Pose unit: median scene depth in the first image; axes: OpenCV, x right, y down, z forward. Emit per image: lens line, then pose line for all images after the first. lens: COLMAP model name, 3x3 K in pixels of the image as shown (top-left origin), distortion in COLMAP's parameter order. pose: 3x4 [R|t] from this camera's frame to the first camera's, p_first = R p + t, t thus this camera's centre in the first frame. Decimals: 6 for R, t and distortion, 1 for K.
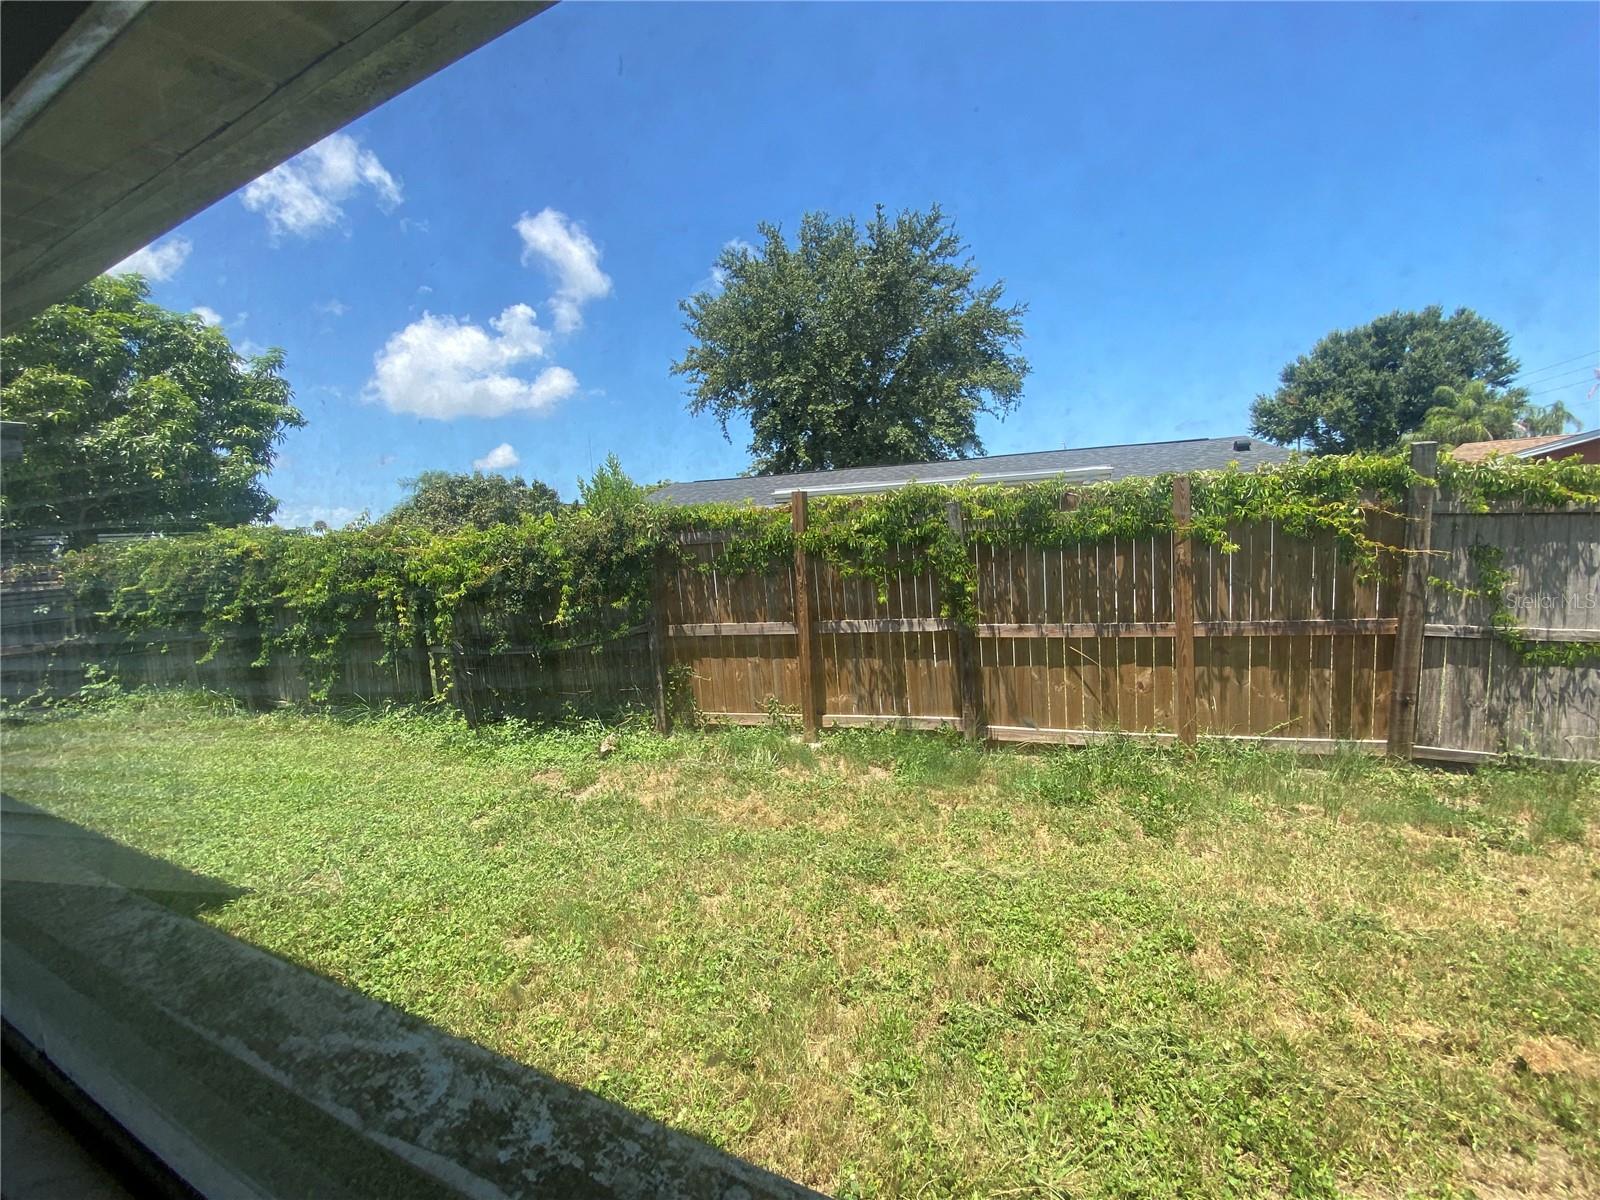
lens RADIAL K [[657.2, 0, 799.6], [0, 657.2, 598.3], [0, 0, 1]] dist [0.035221, -0.029968]
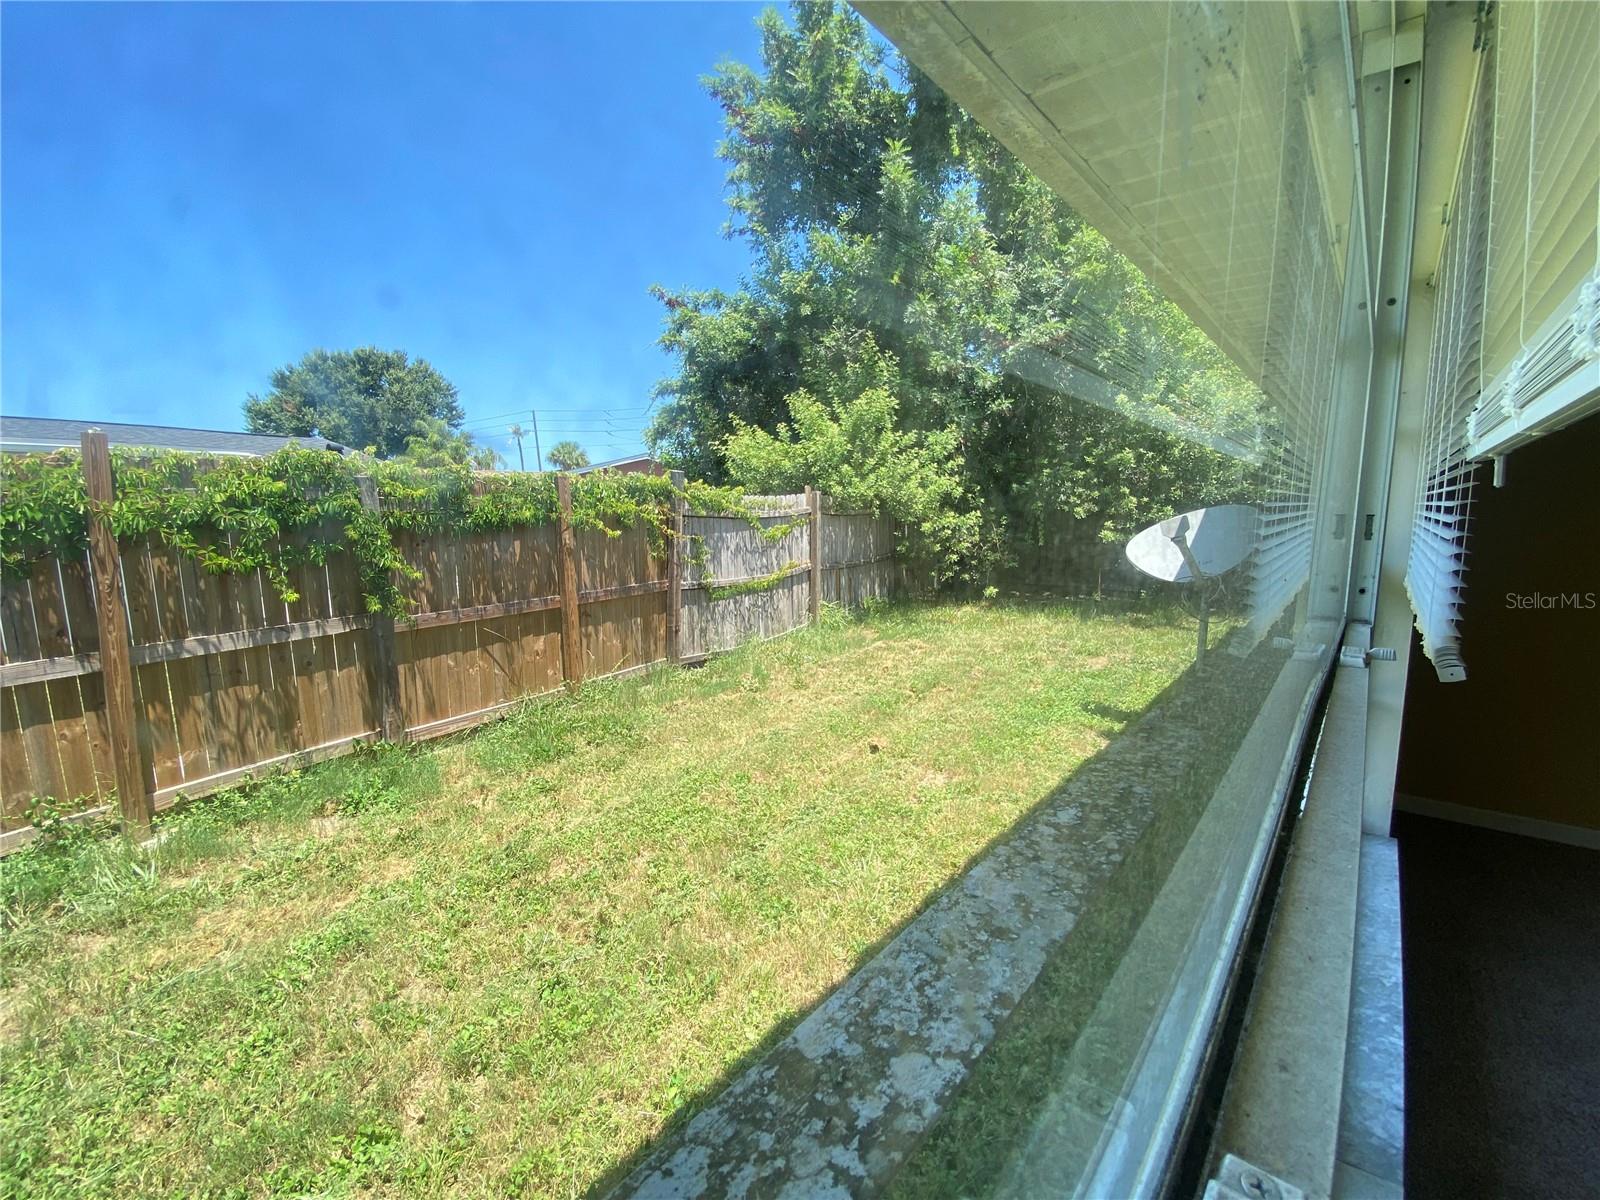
lens RADIAL K [[657.2, 0, 799.6], [0, 657.2, 598.3], [0, 0, 1]] dist [0.035221, -0.029968]
pose [[0.251092, -0.076738, 0.964917, -0.430764], [0.091403, 0.994278, 0.055288, 0.013207], [-0.963638, 0.074314, 0.256669, 0.230253]]
